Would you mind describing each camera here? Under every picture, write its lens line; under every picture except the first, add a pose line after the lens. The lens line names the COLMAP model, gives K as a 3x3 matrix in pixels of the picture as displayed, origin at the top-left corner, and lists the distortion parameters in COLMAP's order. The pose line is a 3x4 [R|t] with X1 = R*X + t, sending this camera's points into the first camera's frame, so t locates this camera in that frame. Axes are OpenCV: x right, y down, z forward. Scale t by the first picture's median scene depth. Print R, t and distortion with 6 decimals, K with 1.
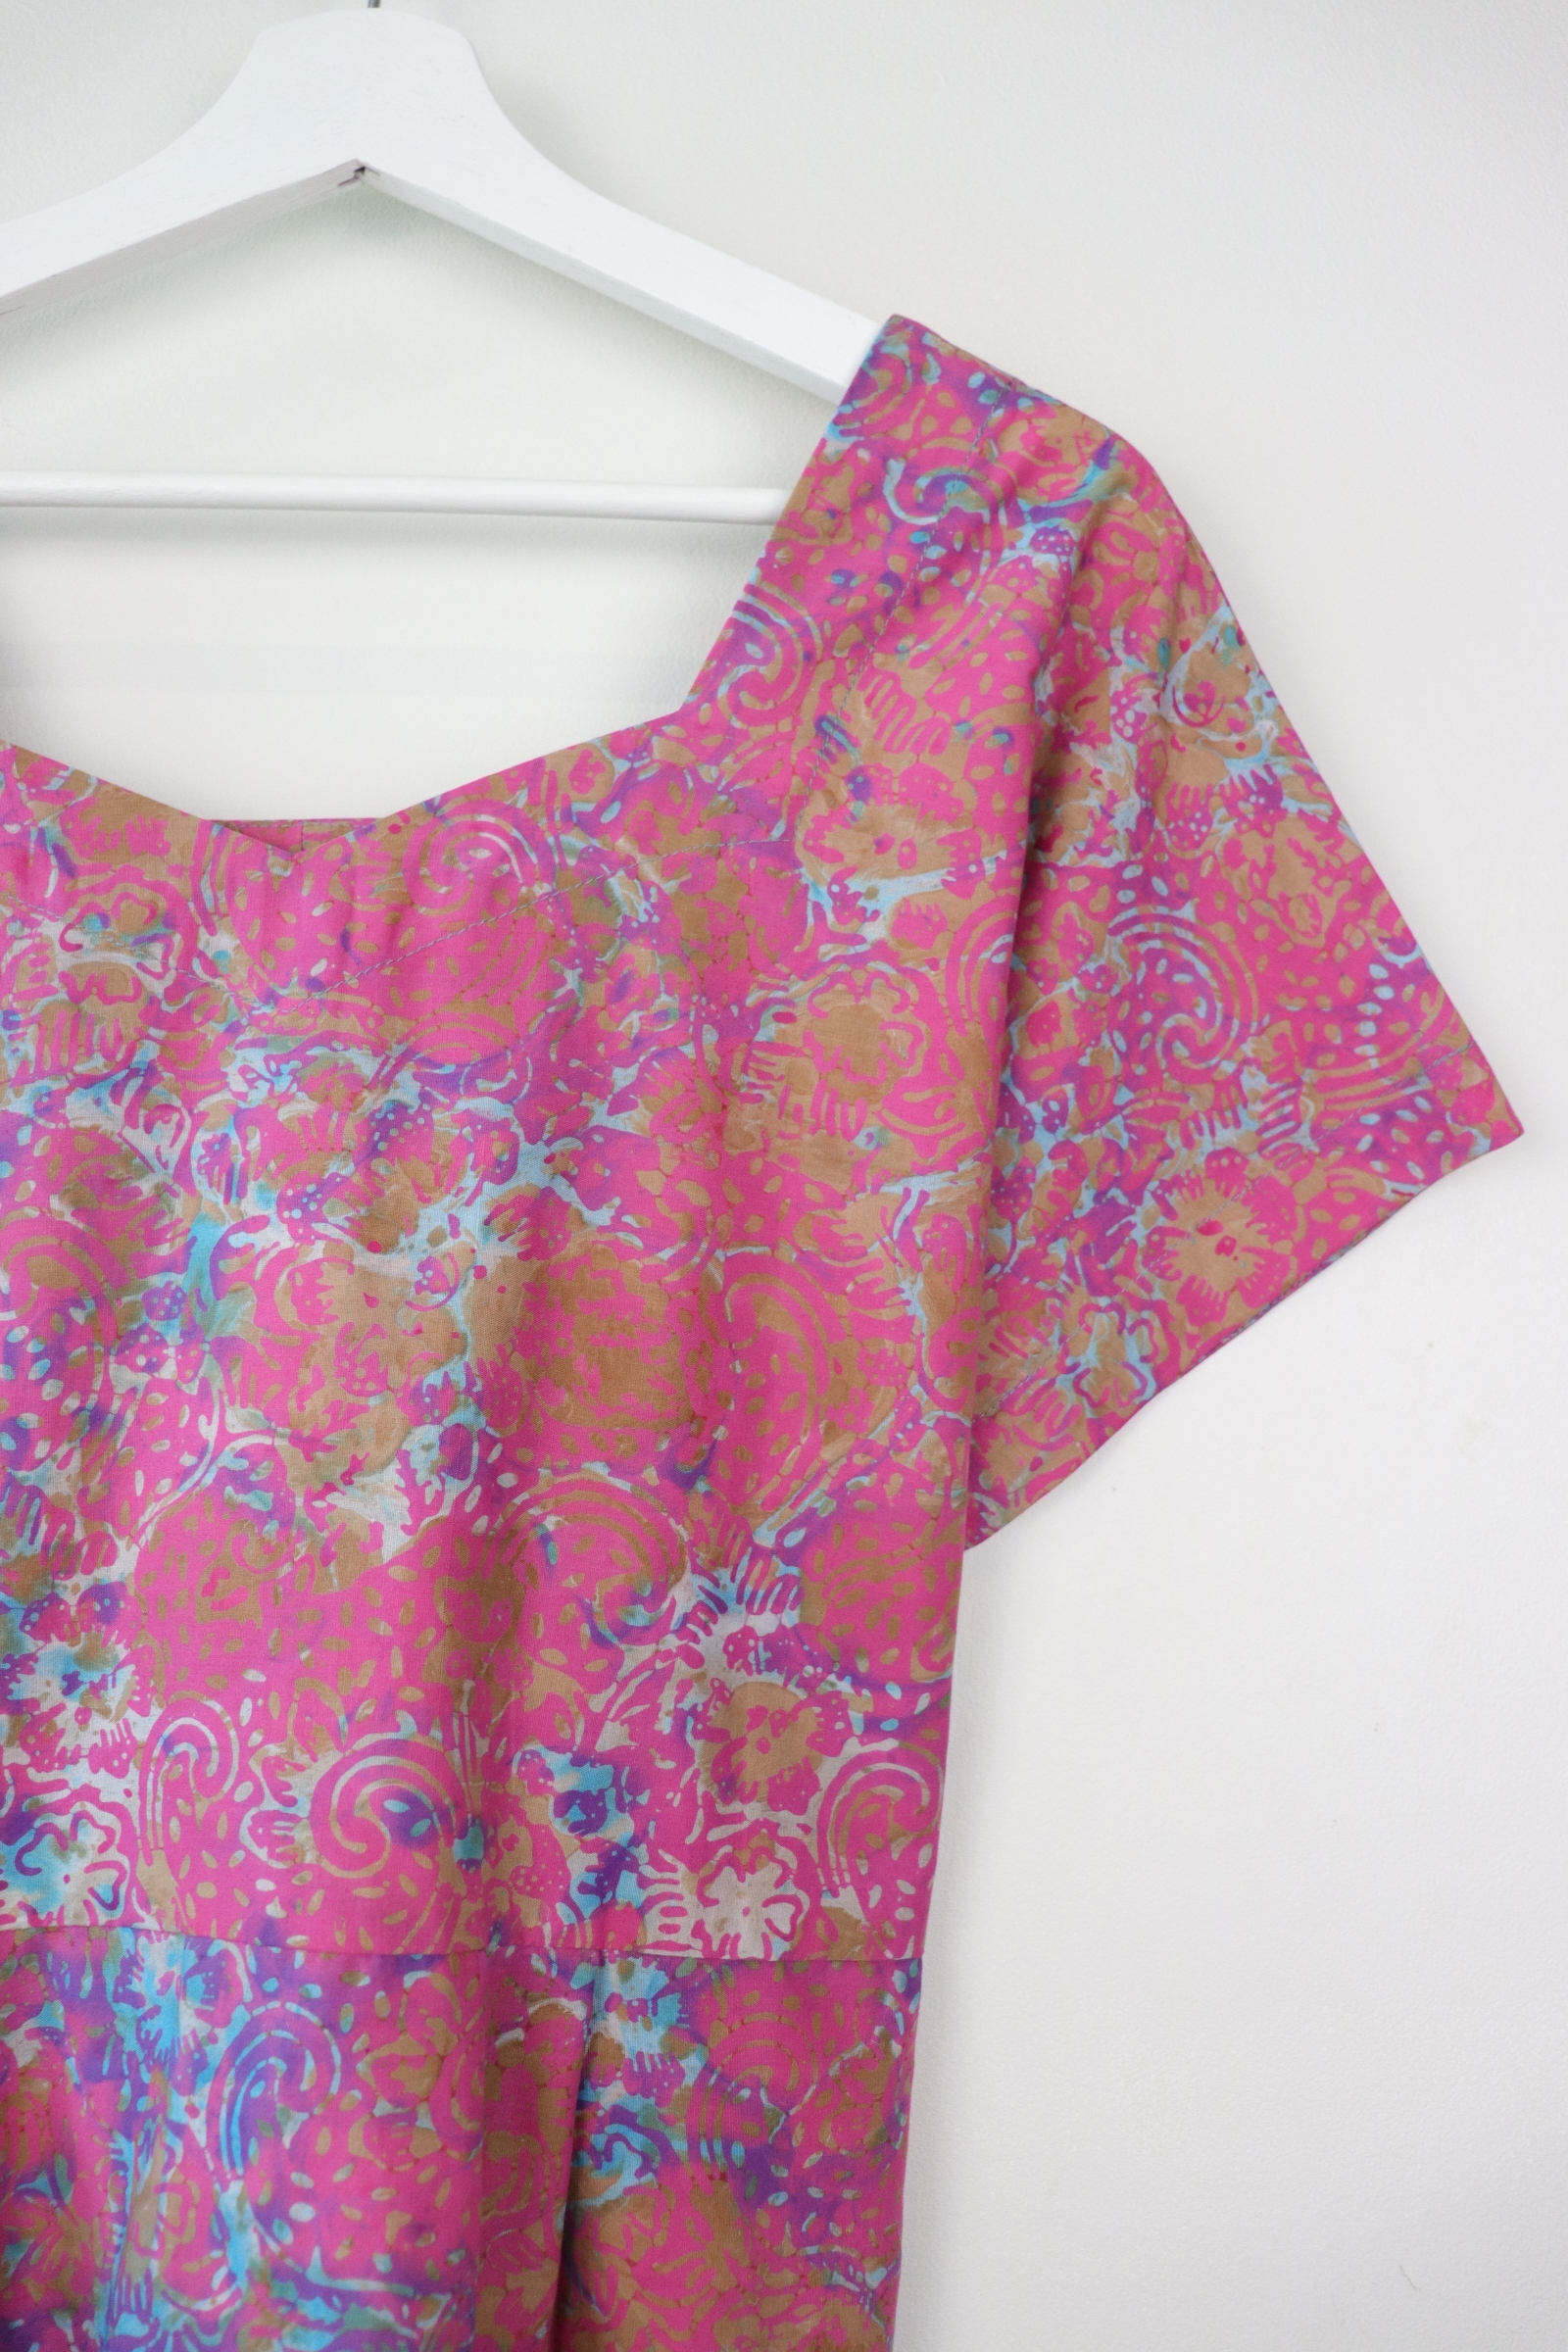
lens RADIAL K [[1911.7, 0, 784.0], [0, 1911.7, 1176.0], [0, 0, 1]] dist [-0.193616, 0.167768]
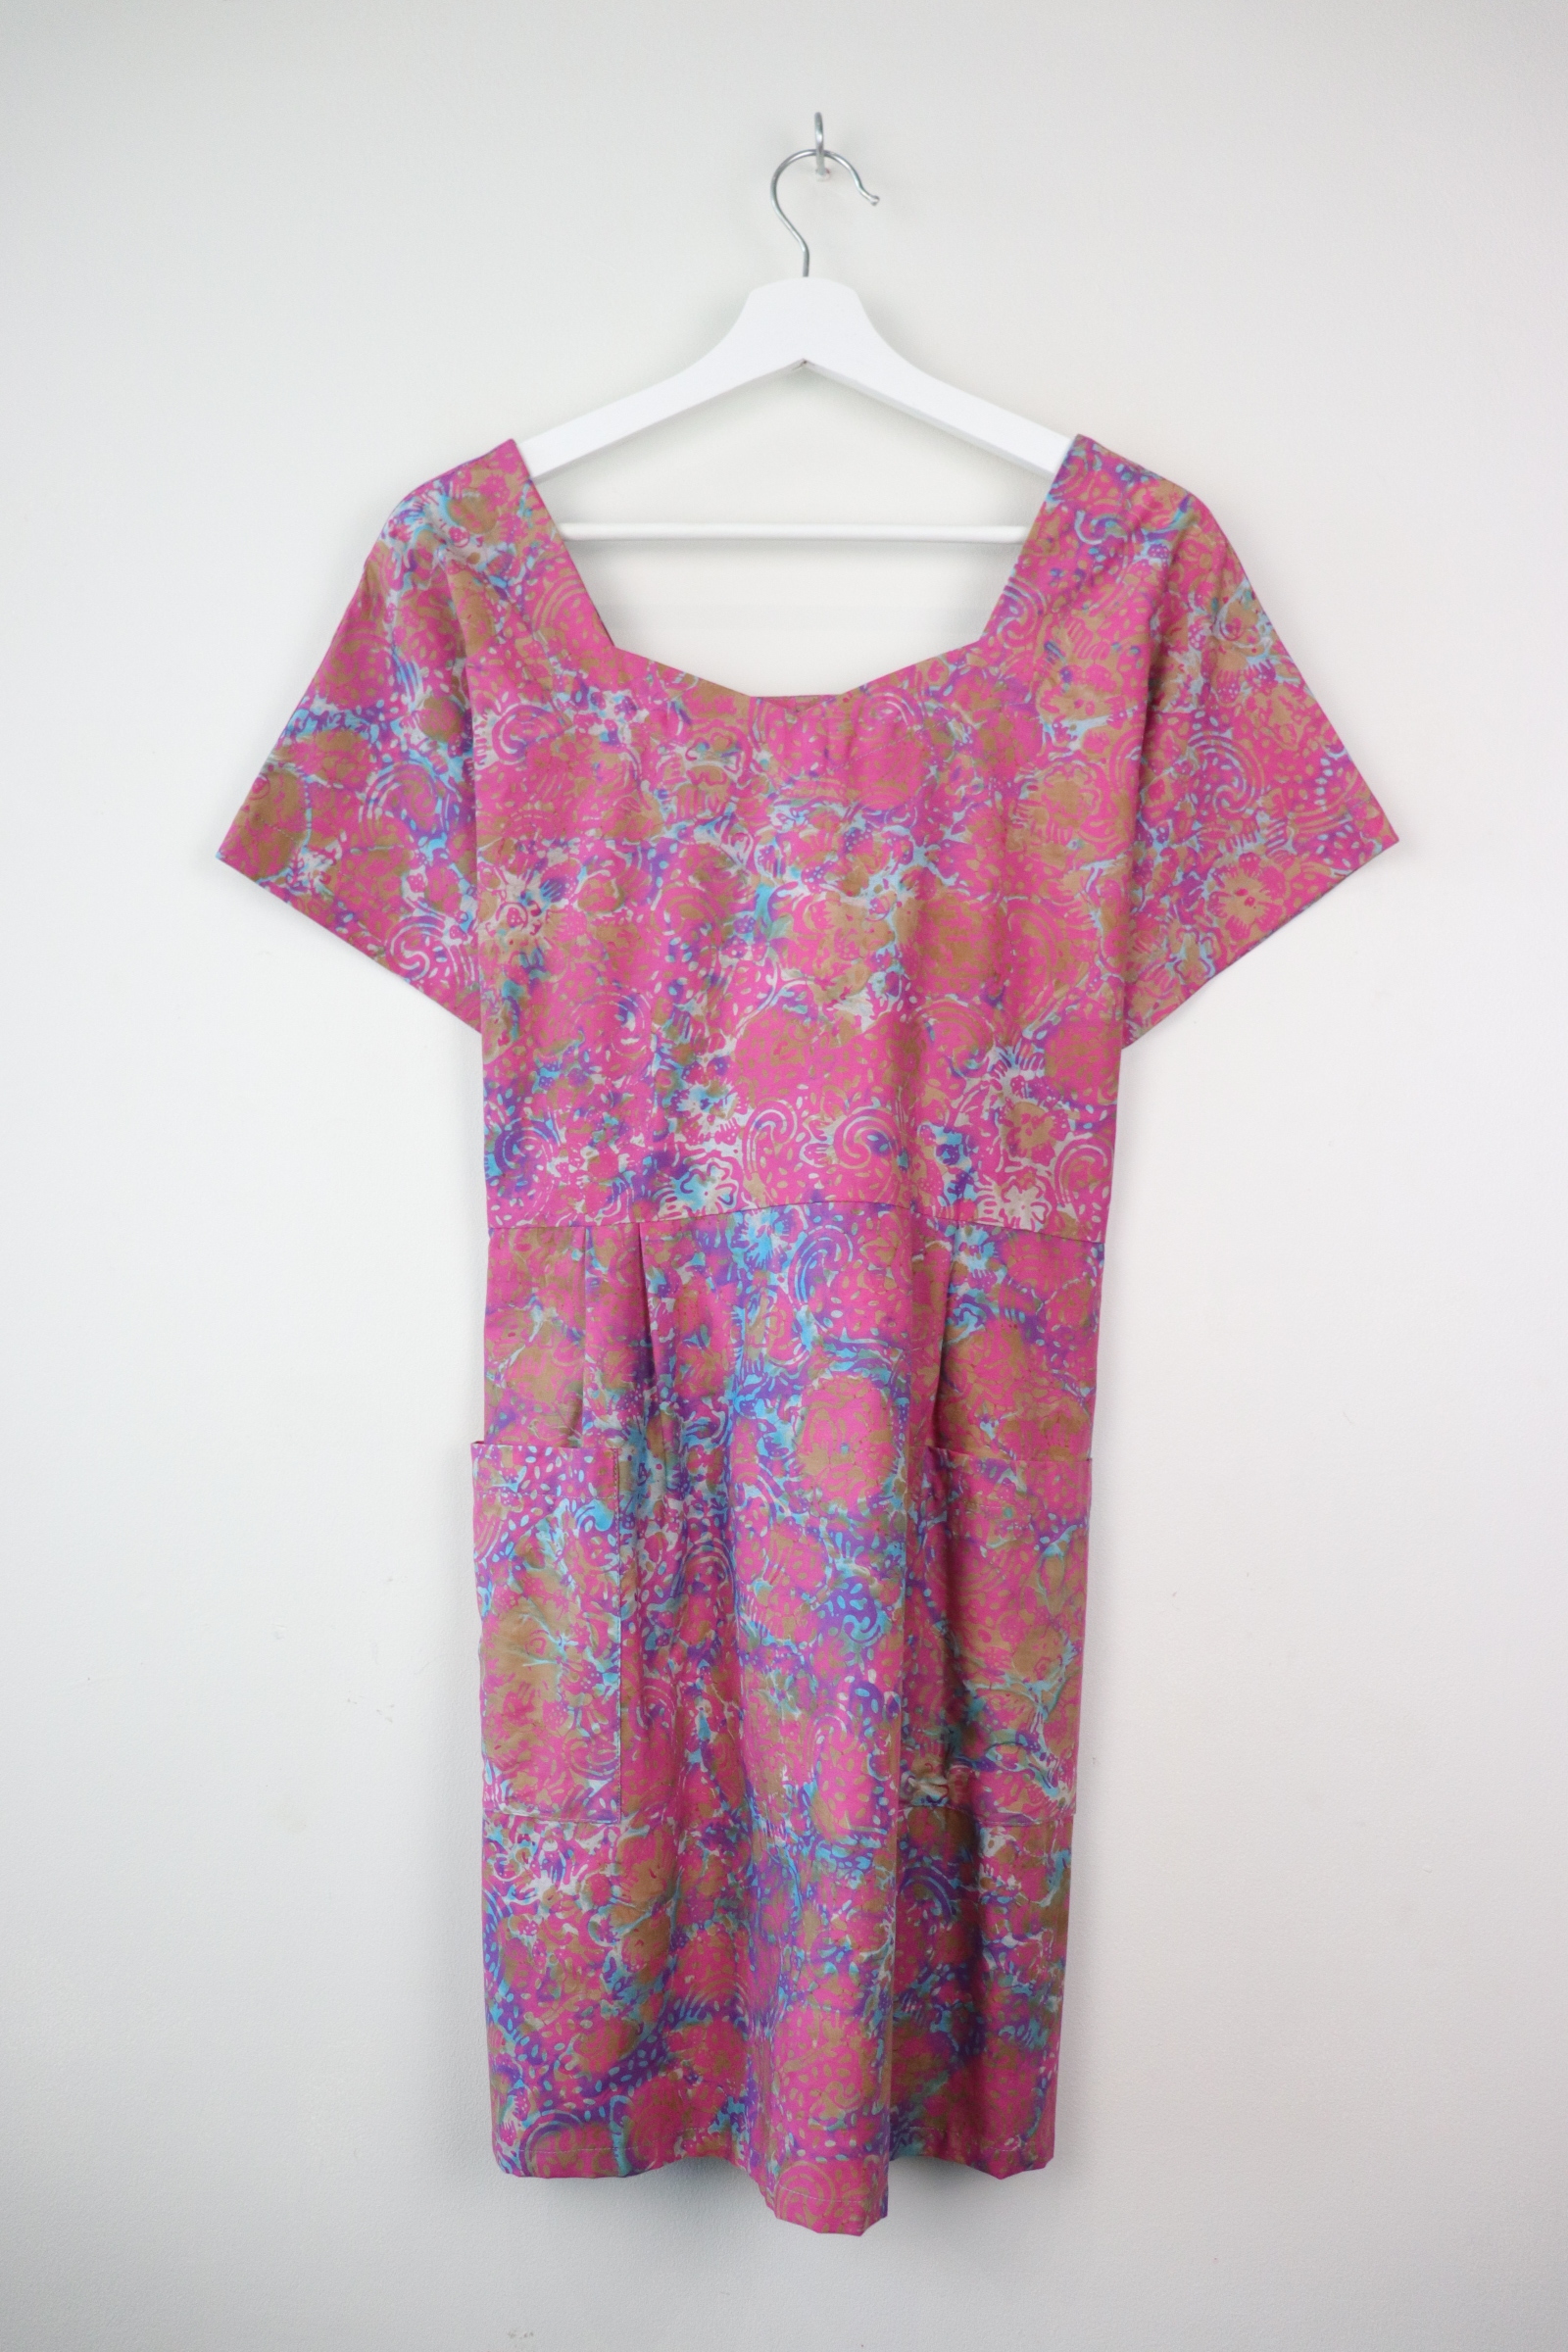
lens RADIAL K [[1911.7, 0, 784.0], [0, 1911.7, 1176.0], [0, 0, 1]] dist [-0.193616, 0.167768]
pose [[0.998014, -0.013002, -0.061642, -0.153695], [0.017824, 0.996767, 0.078345, 0.178996], [0.060424, -0.079288, 0.995019, -1.144452]]
